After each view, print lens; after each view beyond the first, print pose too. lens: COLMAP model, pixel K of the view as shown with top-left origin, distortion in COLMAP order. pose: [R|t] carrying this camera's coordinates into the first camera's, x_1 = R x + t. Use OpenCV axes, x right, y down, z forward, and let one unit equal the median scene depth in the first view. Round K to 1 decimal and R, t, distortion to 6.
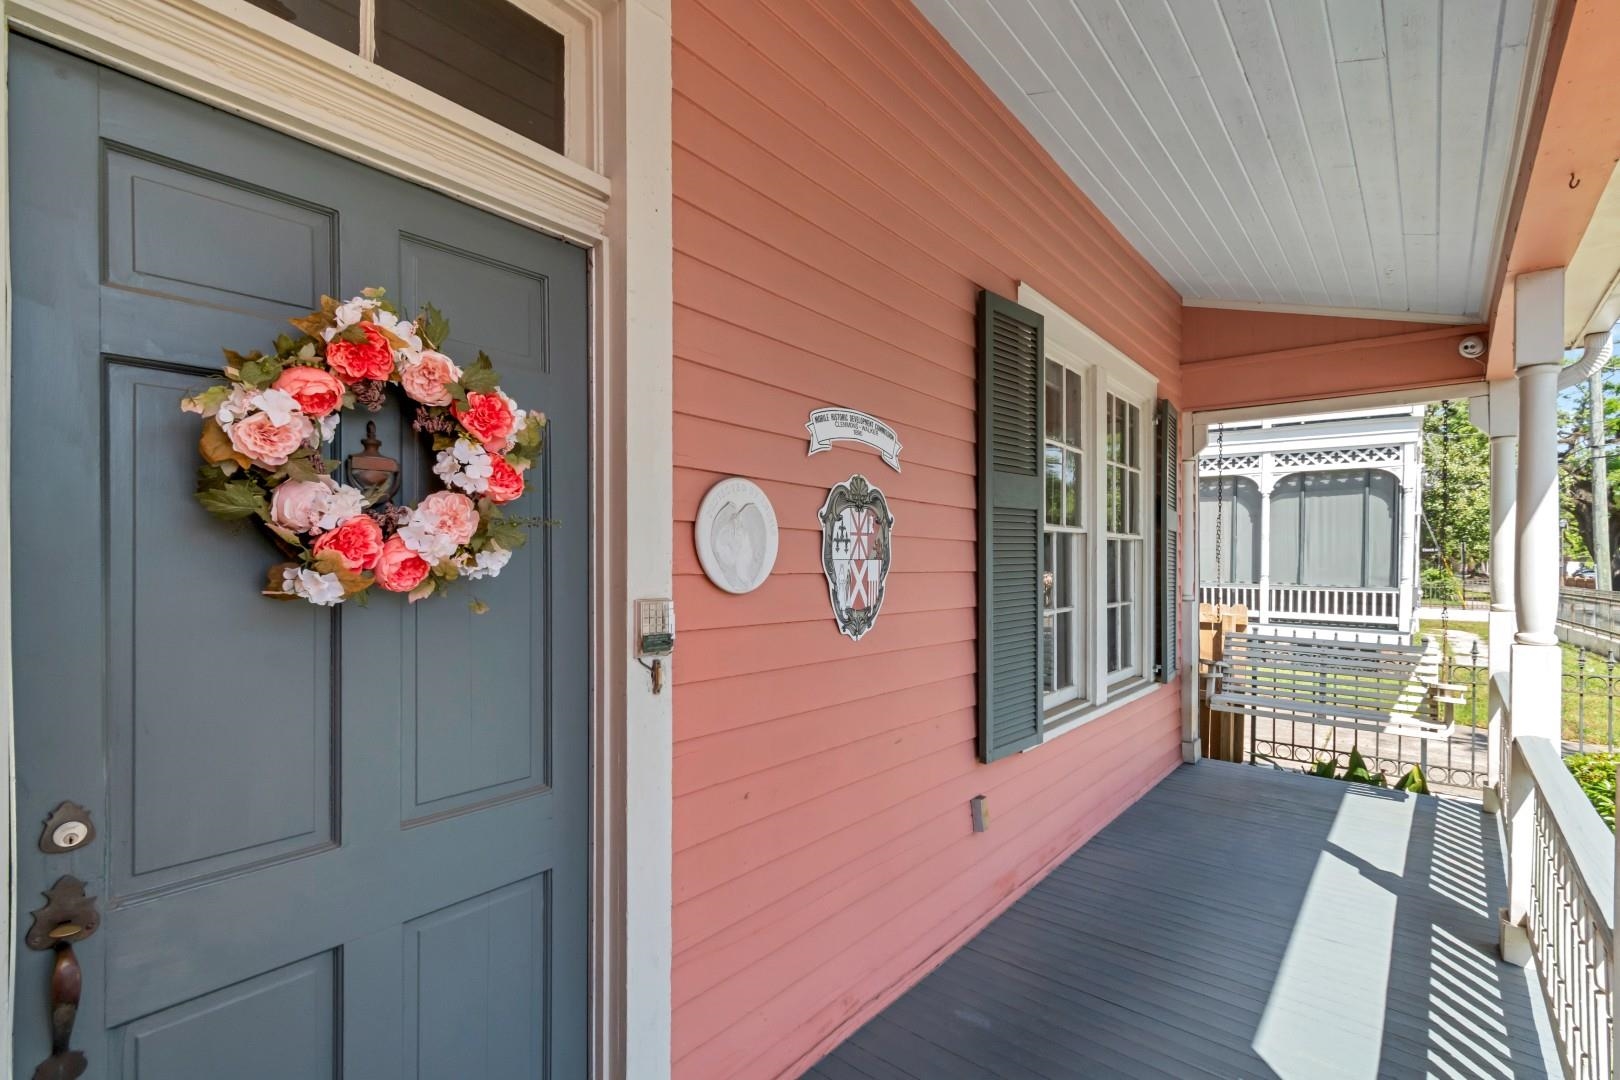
lens RADIAL K [[746.7, 0, 818.2], [0, 746.7, 542.2], [0, 0, 1]] dist [0.008254, 0.000180]
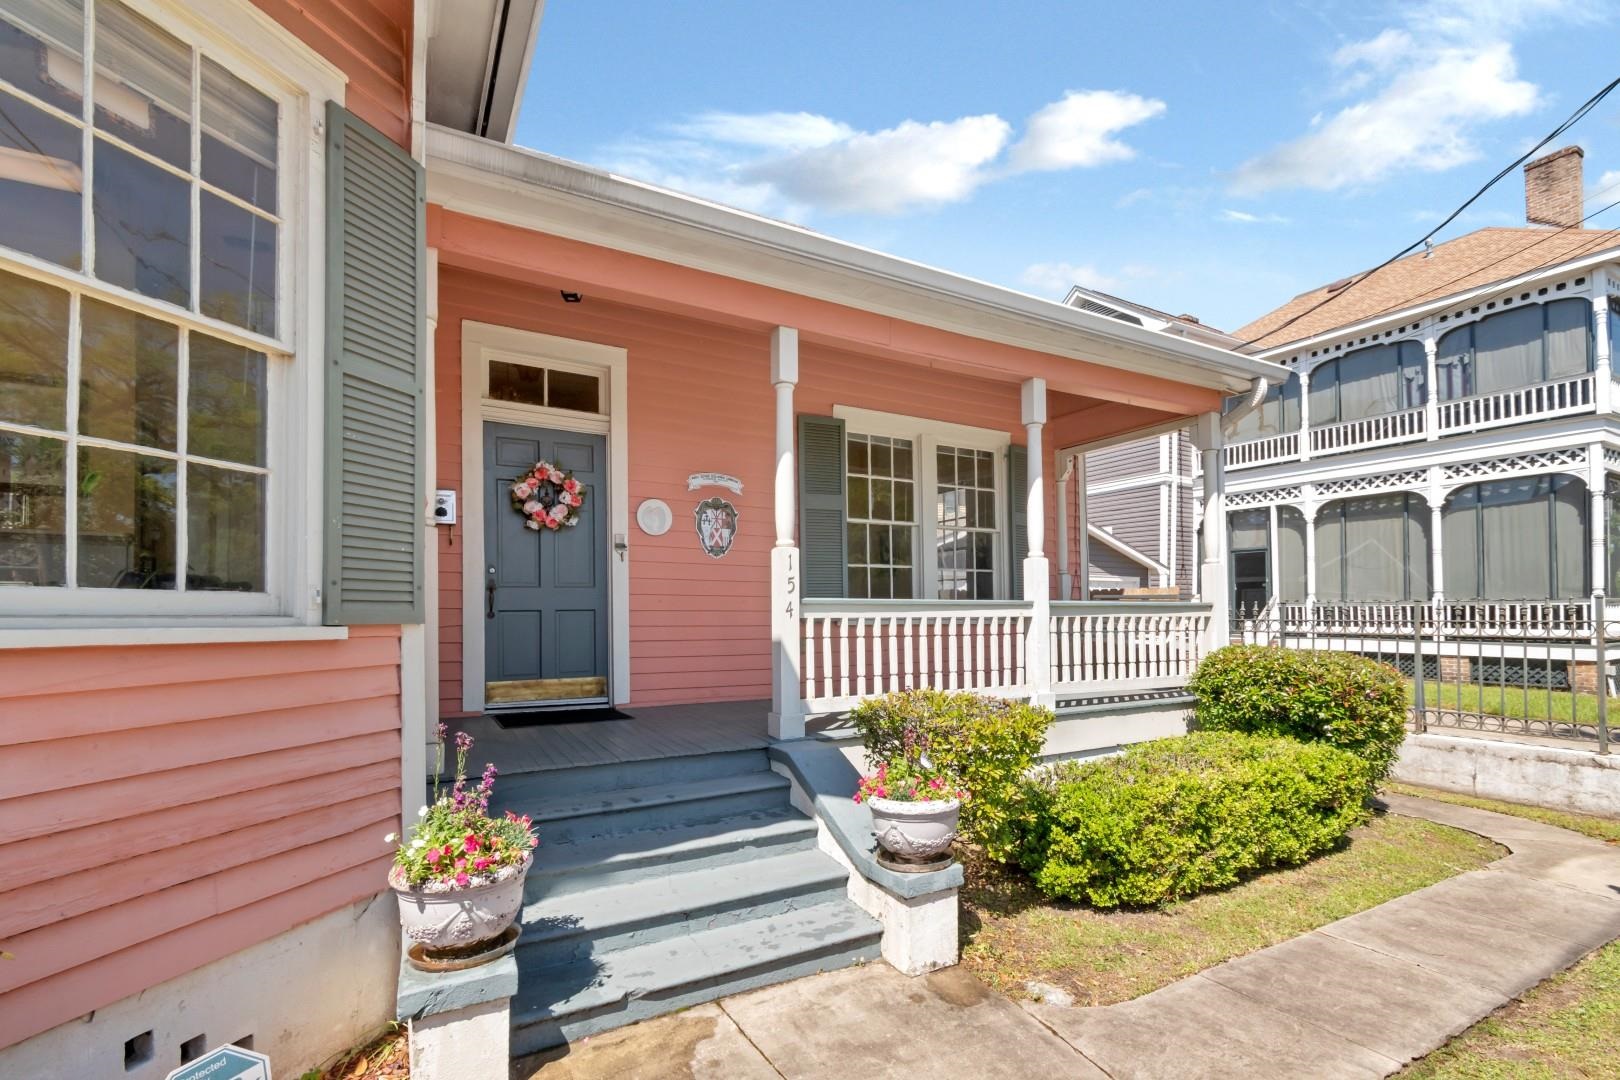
lens RADIAL K [[737.4, 0, 805.0], [0, 737.4, 553.8], [0, 0, 1]] dist [0.001674, -0.000007]
pose [[0.928471, -0.042384, -0.368979, 0.767588], [0.019624, 0.997678, -0.065221, 0.170550], [0.370887, 0.053315, 0.927146, -0.775804]]
